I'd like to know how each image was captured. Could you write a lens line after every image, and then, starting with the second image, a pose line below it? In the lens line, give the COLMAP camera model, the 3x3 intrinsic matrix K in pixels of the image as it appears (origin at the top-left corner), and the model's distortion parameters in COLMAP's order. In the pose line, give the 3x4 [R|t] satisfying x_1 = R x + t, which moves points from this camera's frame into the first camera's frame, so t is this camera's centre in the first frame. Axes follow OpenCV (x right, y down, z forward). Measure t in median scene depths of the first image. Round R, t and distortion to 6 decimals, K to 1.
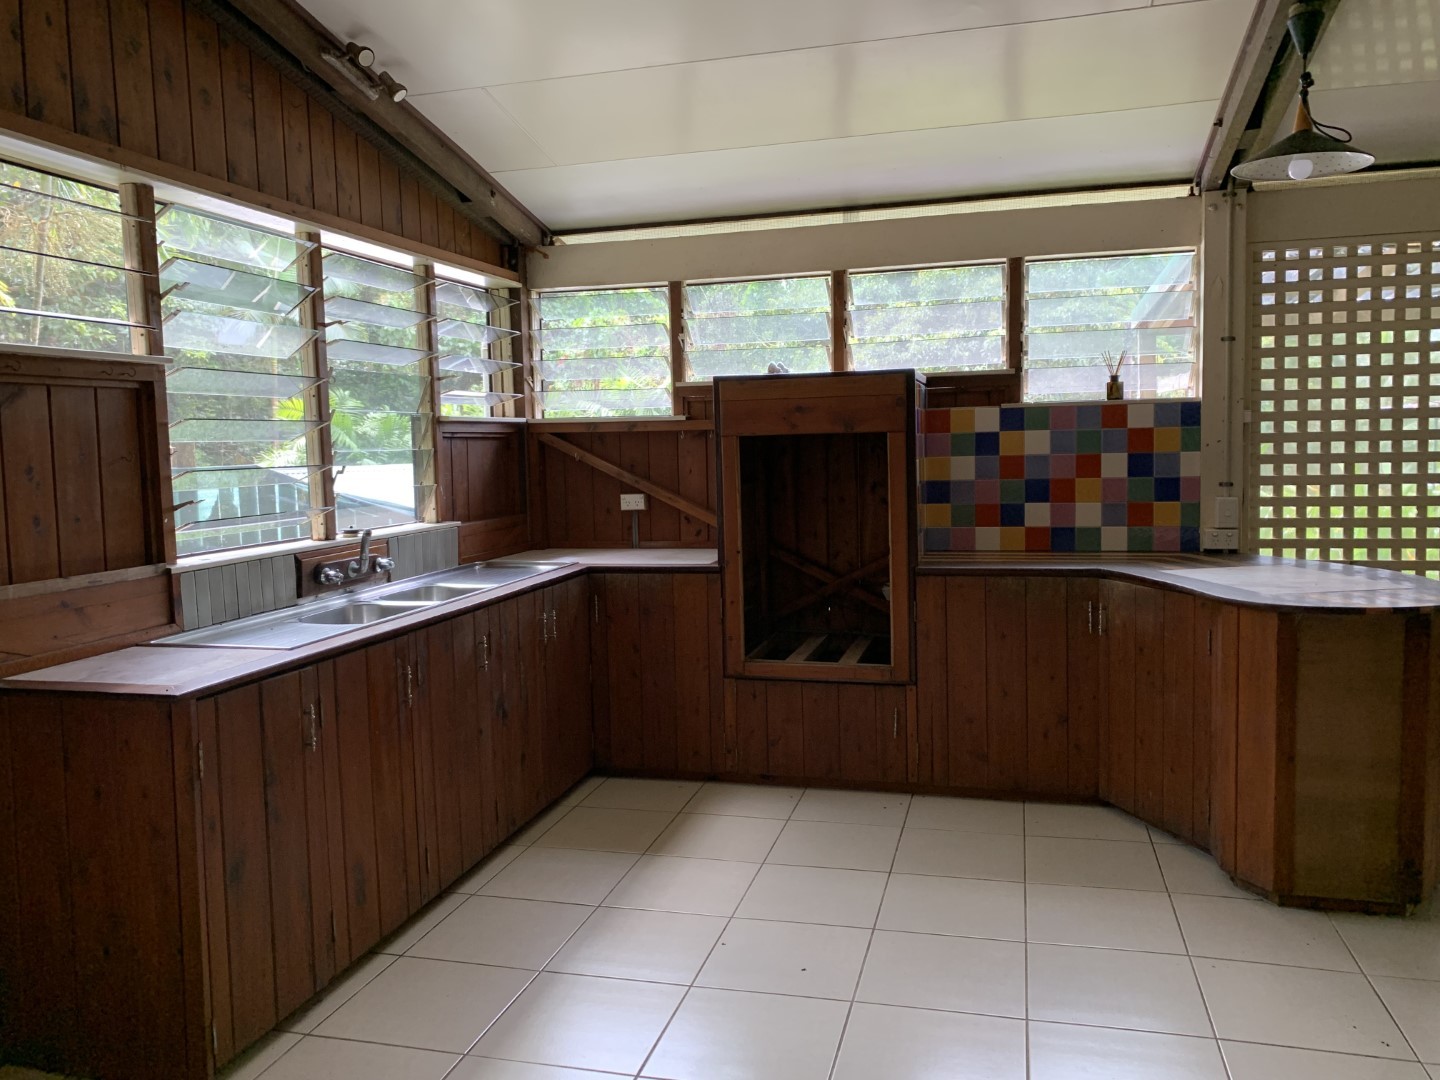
lens RADIAL K [[1103.0, 0, 740.7], [0, 1103.0, 519.0], [0, 0, 1]] dist [0.045746, -0.063826]
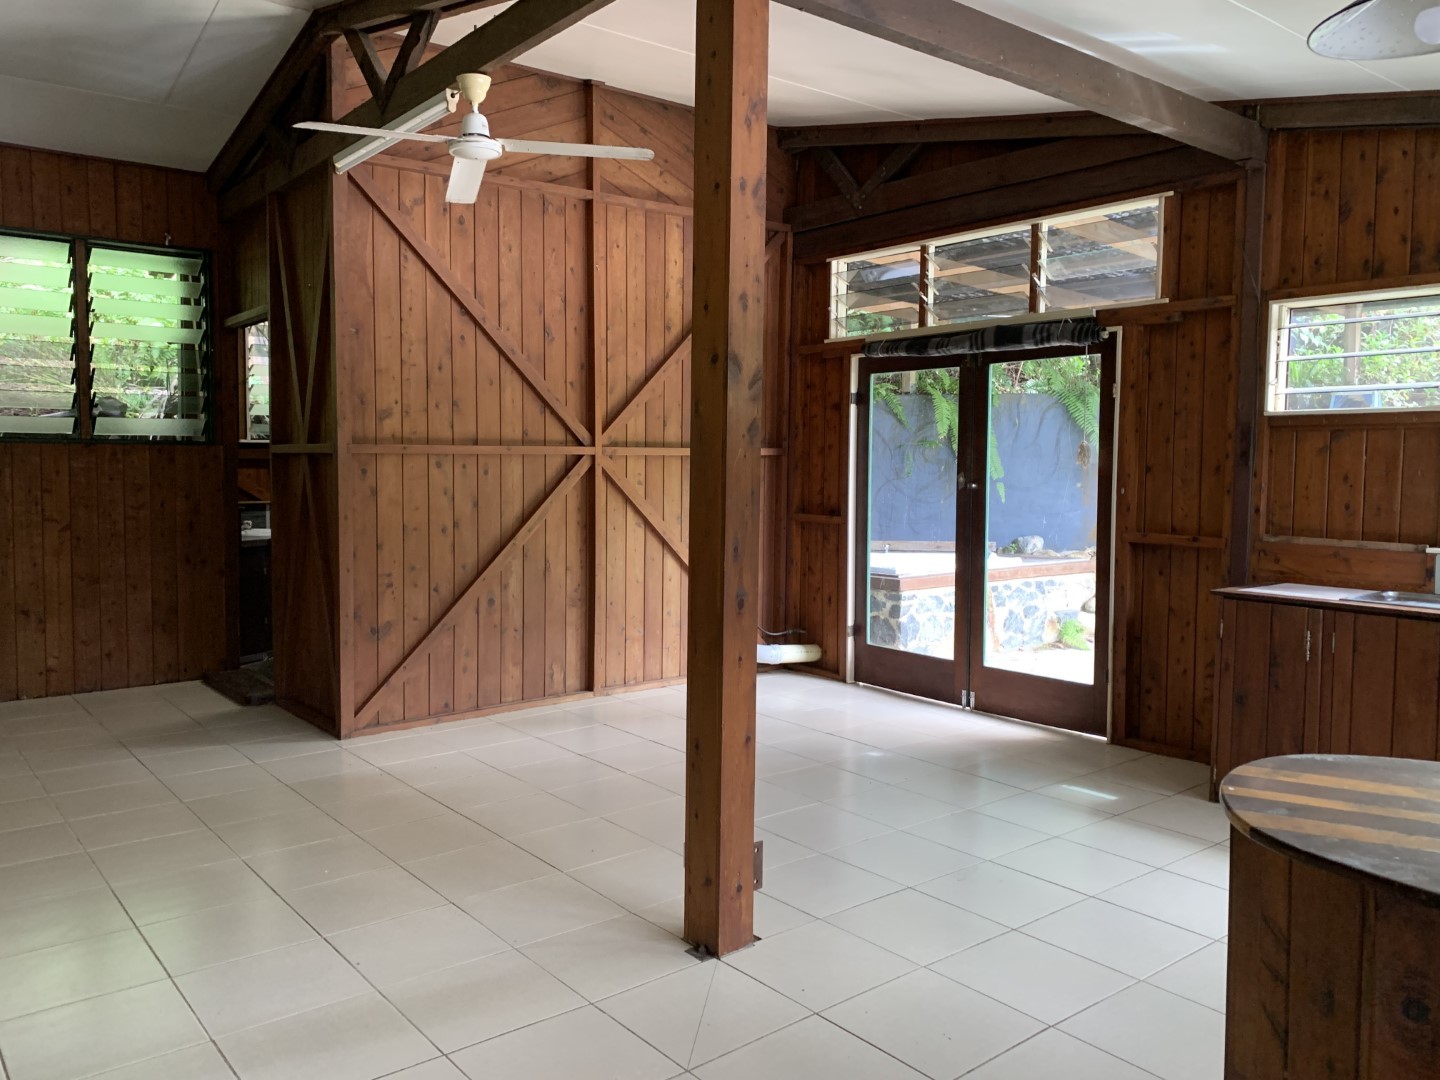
lens RADIAL K [[1103.0, 0, 720.0], [0, 1103.0, 527.2], [0, 0, 1]] dist [0.045746, -0.063826]
pose [[-0.600343, 0.069026, -0.796758, 0.836558], [-0.050376, 0.991026, 0.123814, -0.081726], [0.798154, 0.114469, -0.591479, 0.758496]]
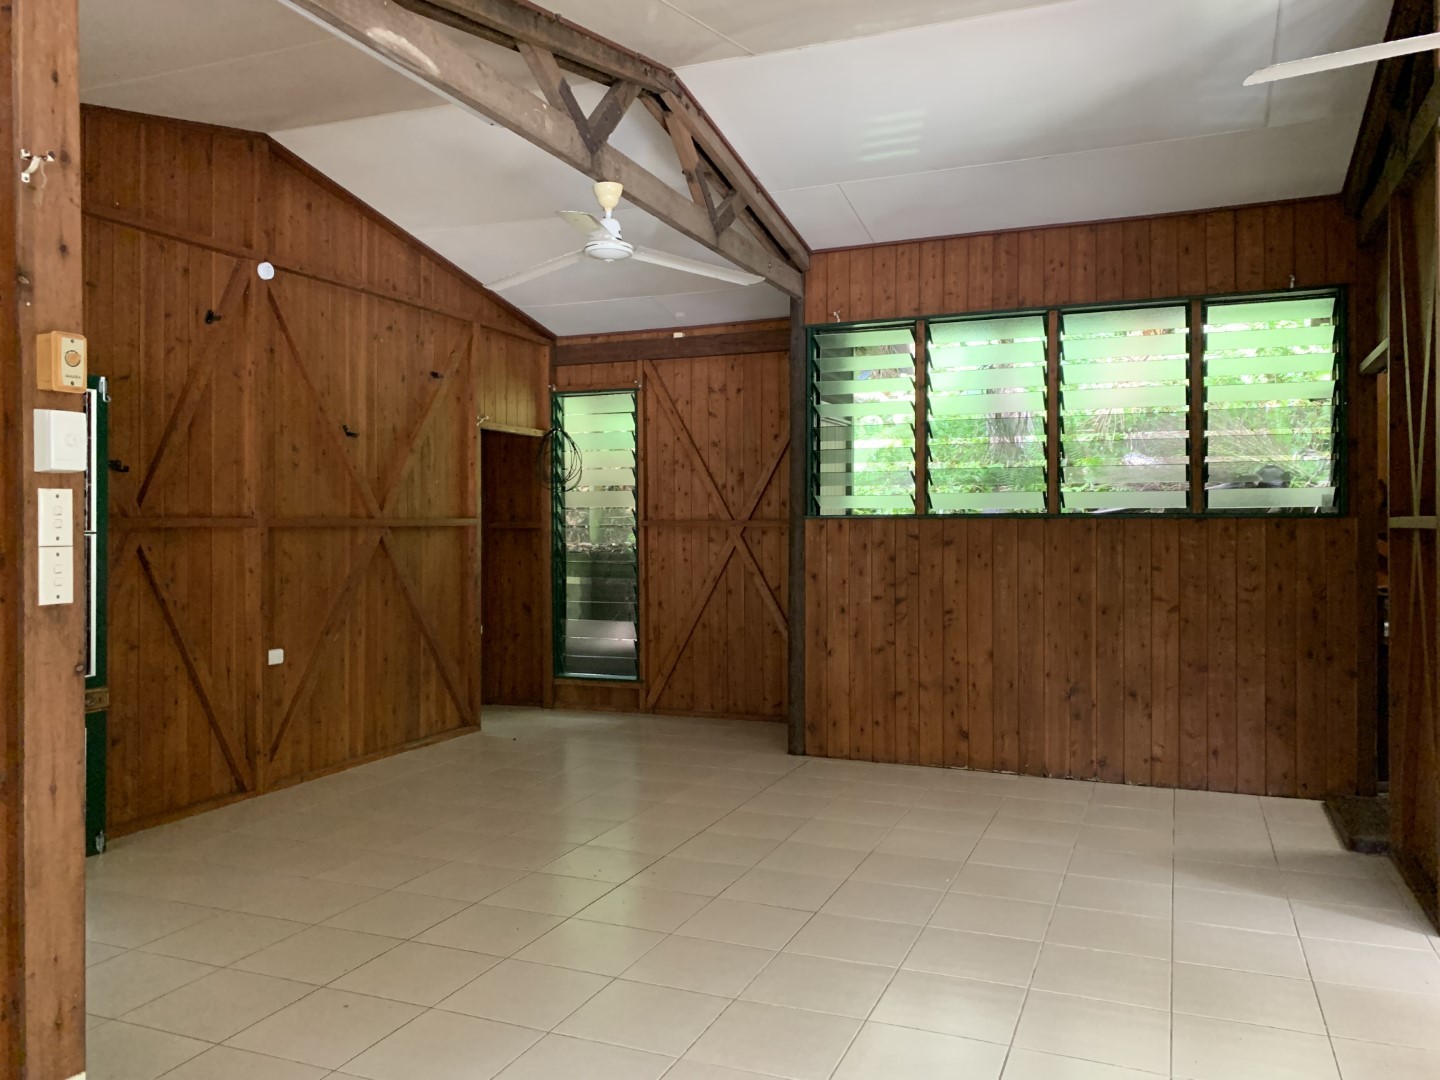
lens RADIAL K [[1103.0, 0, 726.2], [0, 1103.0, 520.2], [0, 0, 1]] dist [0.045746, -0.063826]
pose [[-0.989550, 0.027116, 0.141617, 0.533414], [0.036489, 0.997282, 0.064016, -0.072224], [-0.139496, 0.068514, -0.987850, 0.623399]]
